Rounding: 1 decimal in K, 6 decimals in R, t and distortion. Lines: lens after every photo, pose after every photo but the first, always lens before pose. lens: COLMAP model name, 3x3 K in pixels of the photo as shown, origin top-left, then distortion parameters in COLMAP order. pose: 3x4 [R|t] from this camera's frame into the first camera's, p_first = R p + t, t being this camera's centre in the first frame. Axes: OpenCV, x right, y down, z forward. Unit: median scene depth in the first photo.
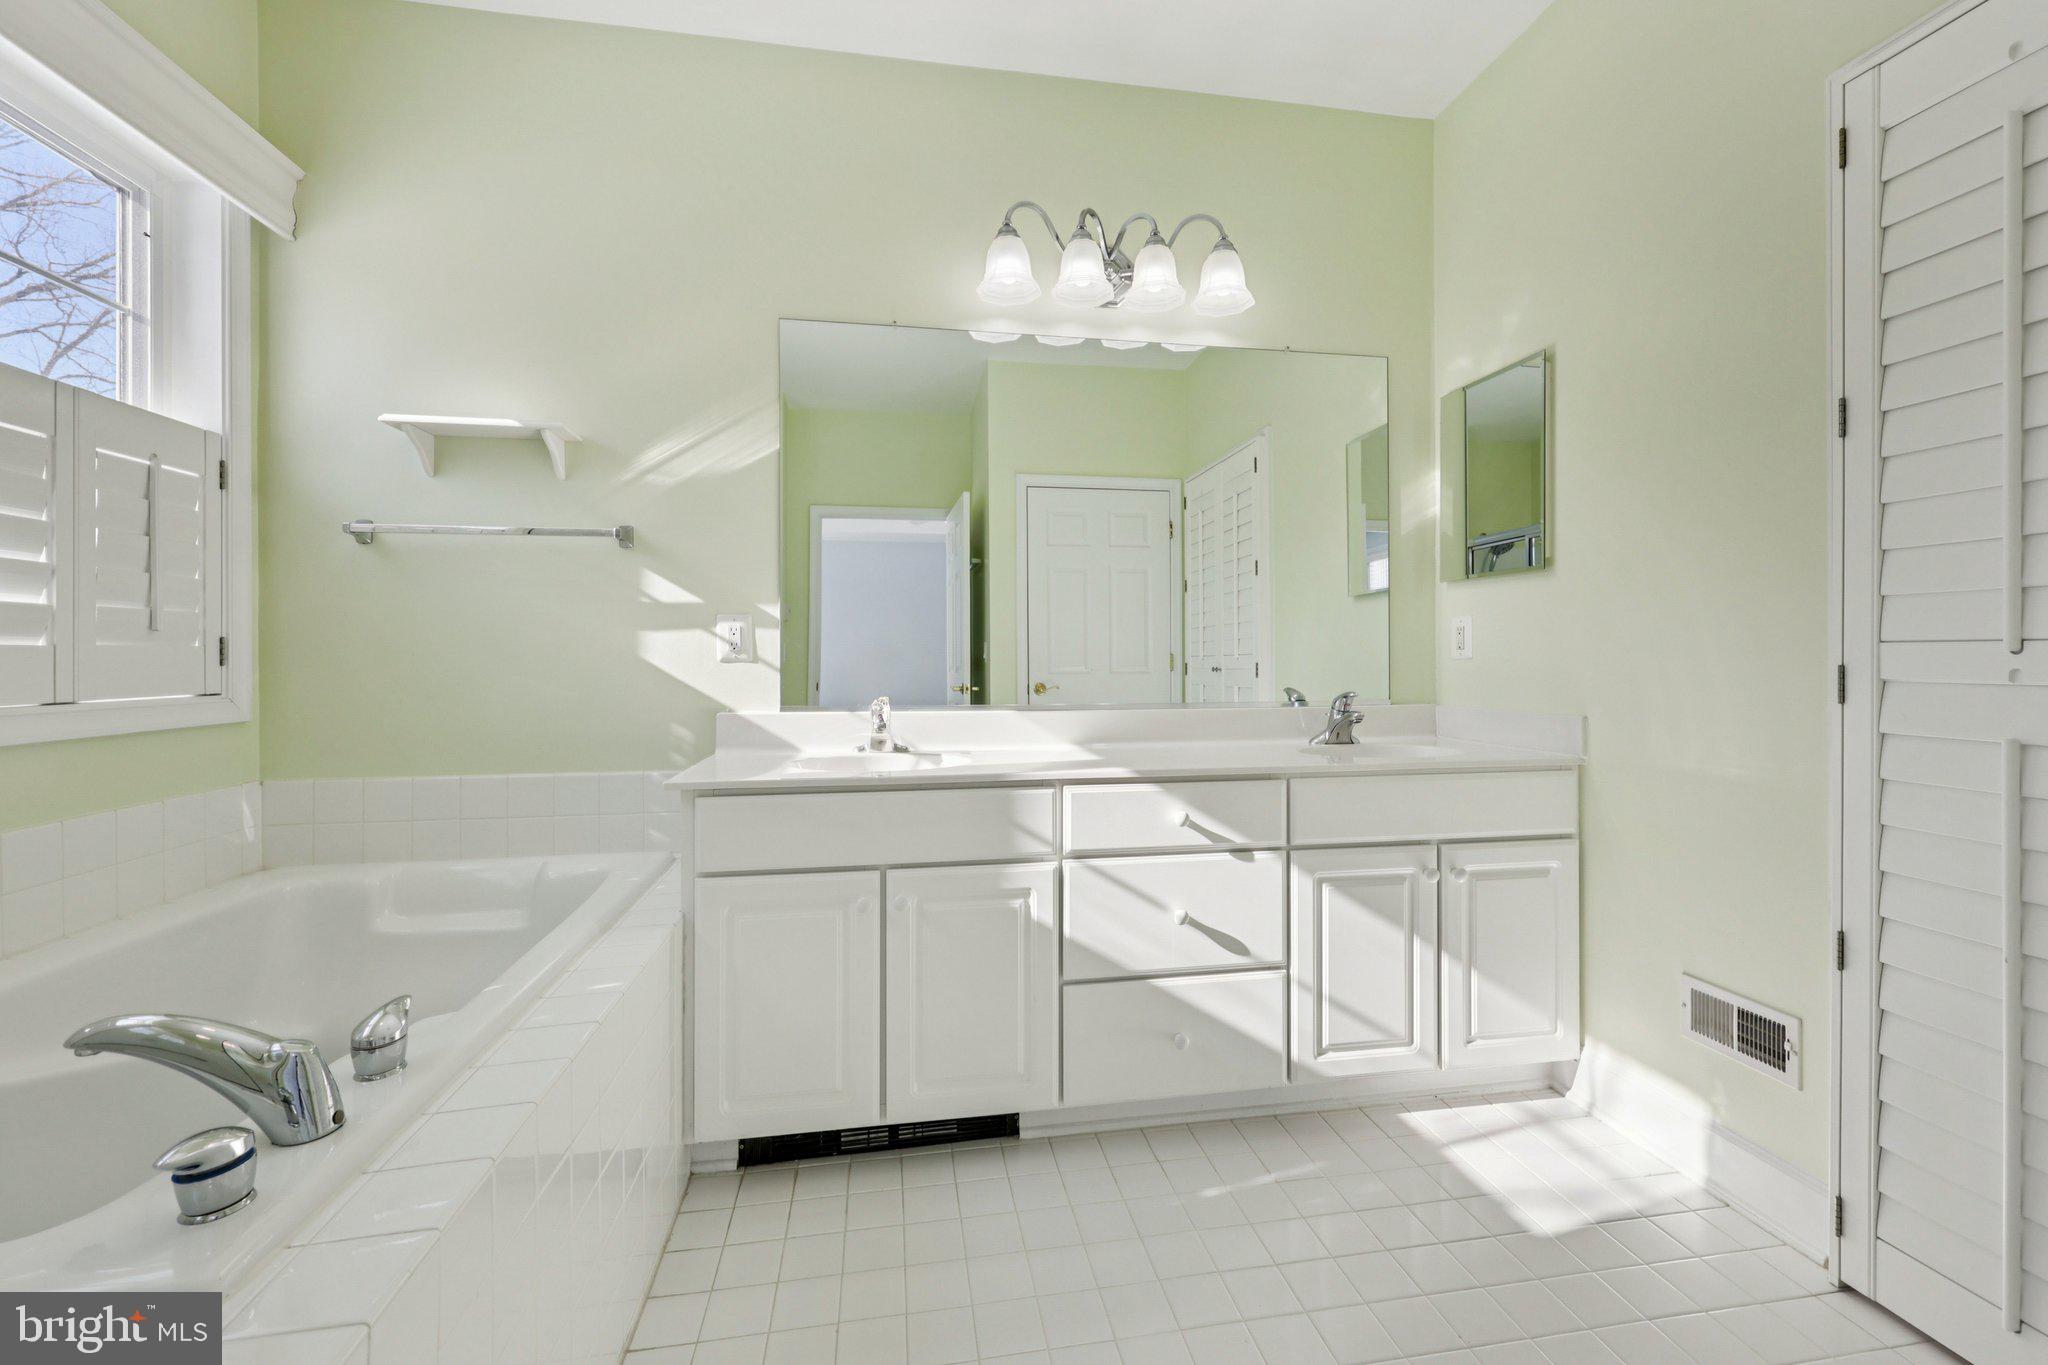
lens RADIAL K [[832.8, 0, 1032.5], [0, 832.8, 666.3], [0, 0, 1]] dist [0.002162, -0.000237]
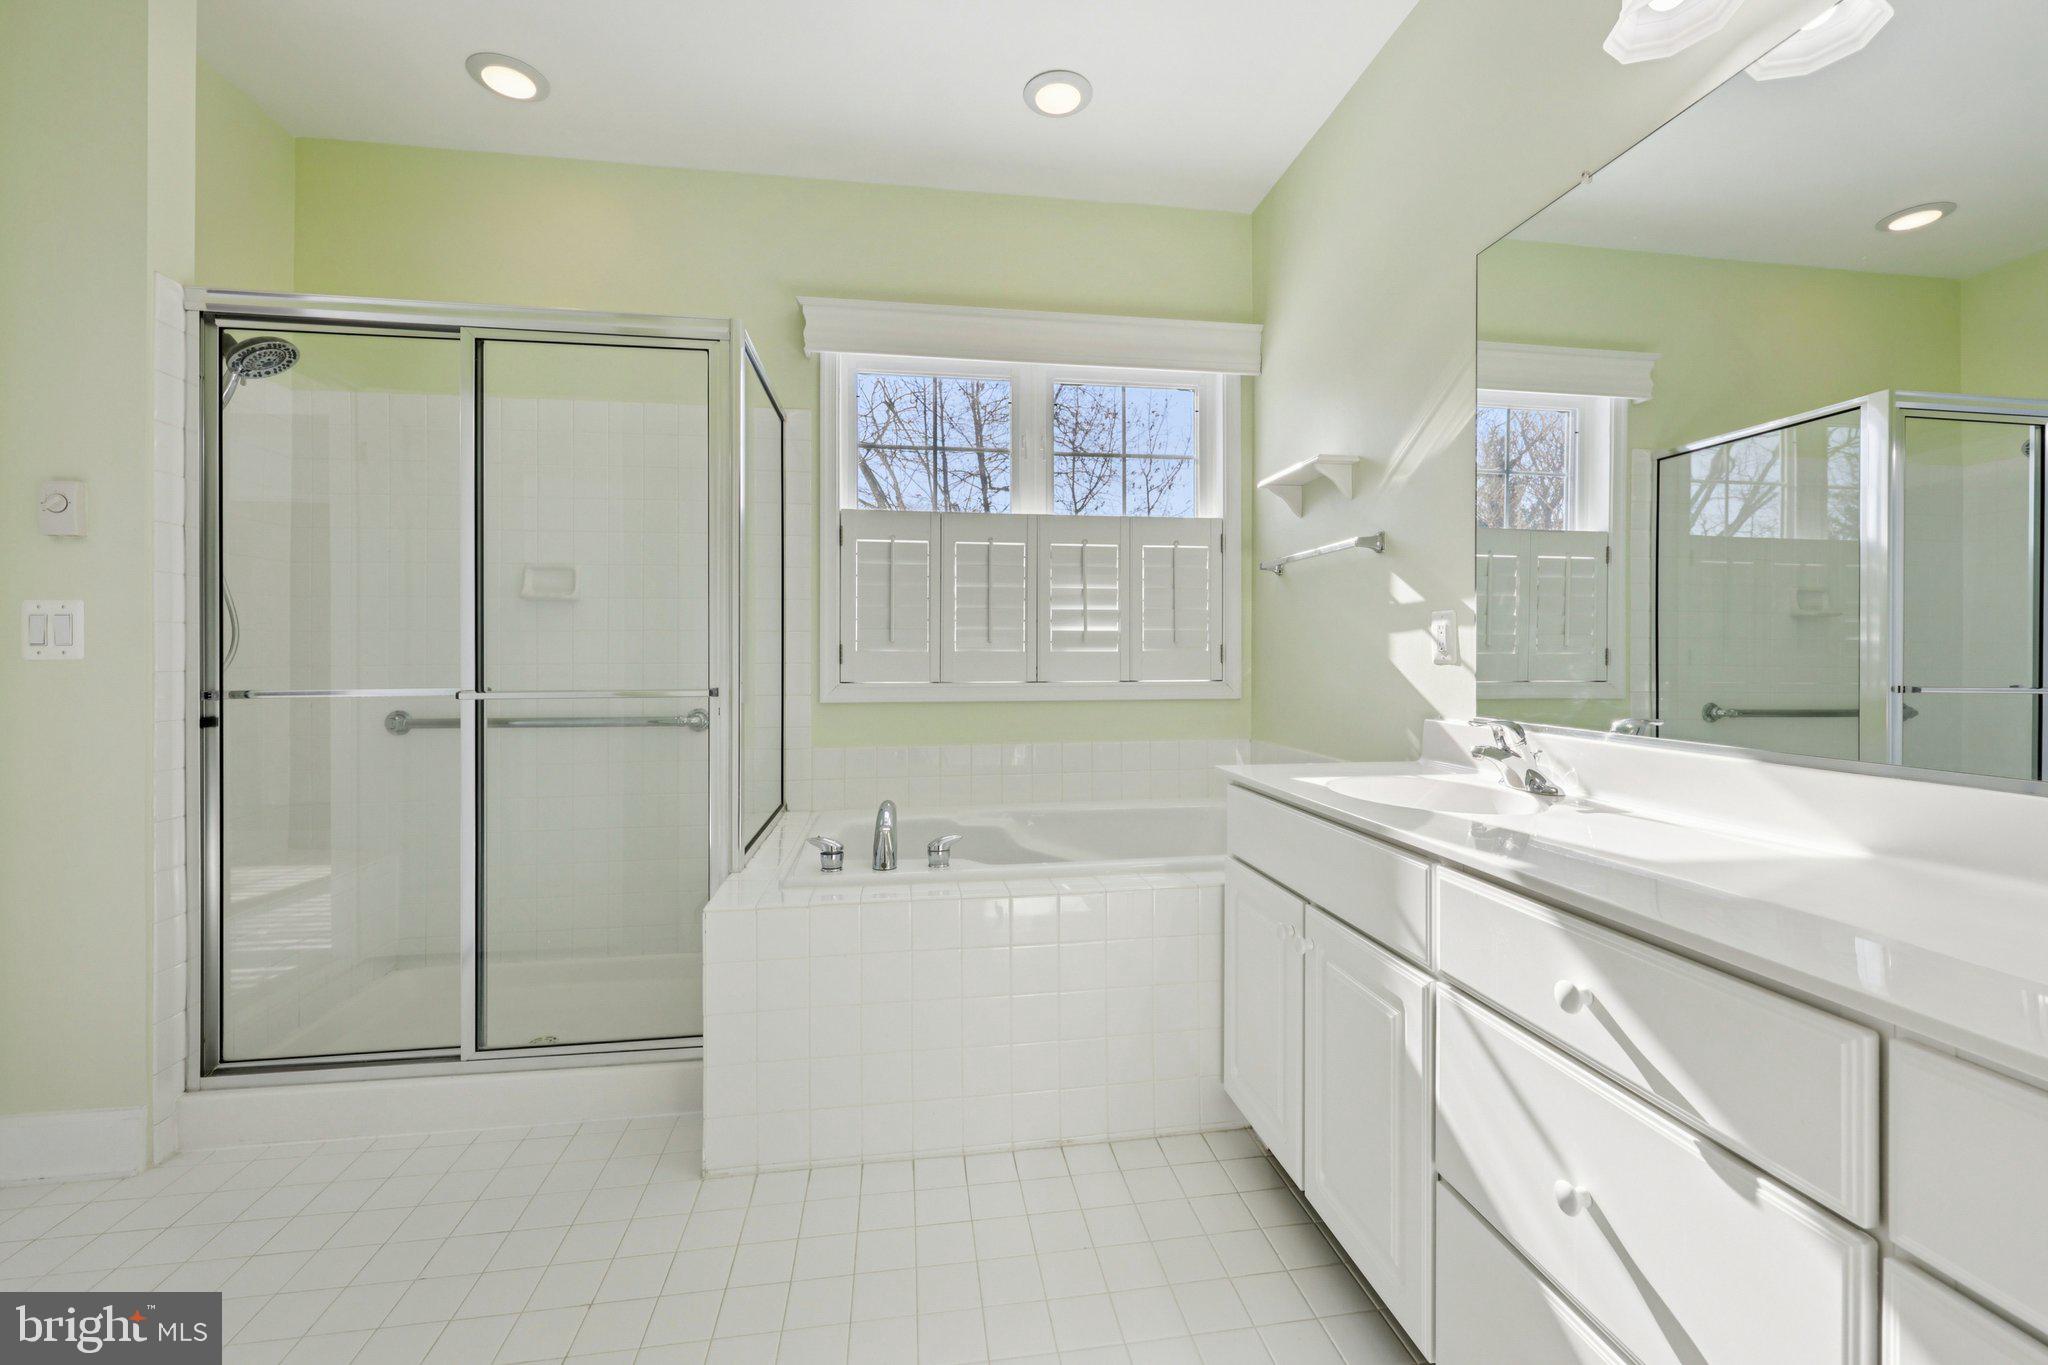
lens RADIAL K [[832.8, 0, 1032.5], [0, 832.8, 666.3], [0, 0, 1]] dist [0.002162, -0.000237]
pose [[-0.016418, 0.011634, -0.999798, 0.612068], [-0.014765, 0.999820, 0.011877, -0.007895], [0.999756, 0.014957, -0.016243, 0.639151]]
